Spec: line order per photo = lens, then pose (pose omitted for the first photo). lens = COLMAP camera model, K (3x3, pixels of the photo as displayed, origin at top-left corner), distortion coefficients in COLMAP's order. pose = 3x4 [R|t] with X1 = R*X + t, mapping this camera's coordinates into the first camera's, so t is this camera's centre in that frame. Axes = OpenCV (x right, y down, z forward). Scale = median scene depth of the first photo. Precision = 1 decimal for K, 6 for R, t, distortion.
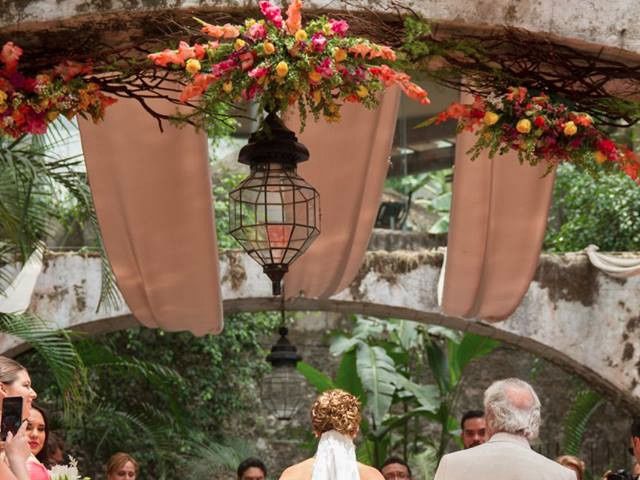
lens RADIAL K [[2075.6, 0, 320.0], [0, 2075.6, 240.0], [0, 0, 1]] dist [-0.124062, -0.231015]
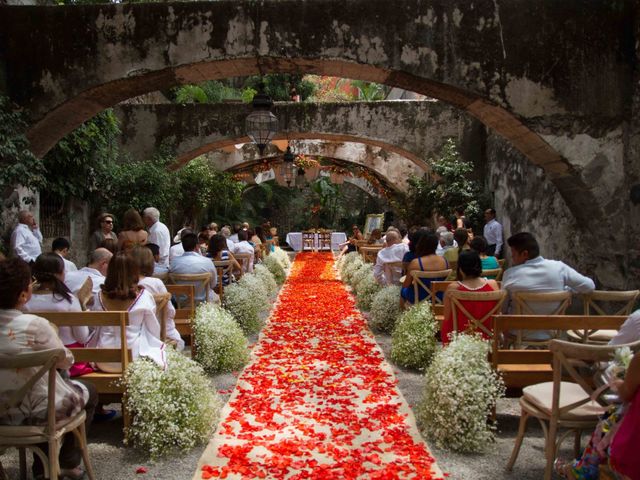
lens RADIAL K [[1251.7, 0, 350.8], [0, 1251.7, 240.7], [0, 0, 1]] dist [0.258844, -0.014214]
pose [[0.999840, 0.010303, -0.014617, 0.145148], [-0.006802, 0.975025, 0.221993, -0.521313], [0.016539, -0.221858, 0.974939, -2.209429]]
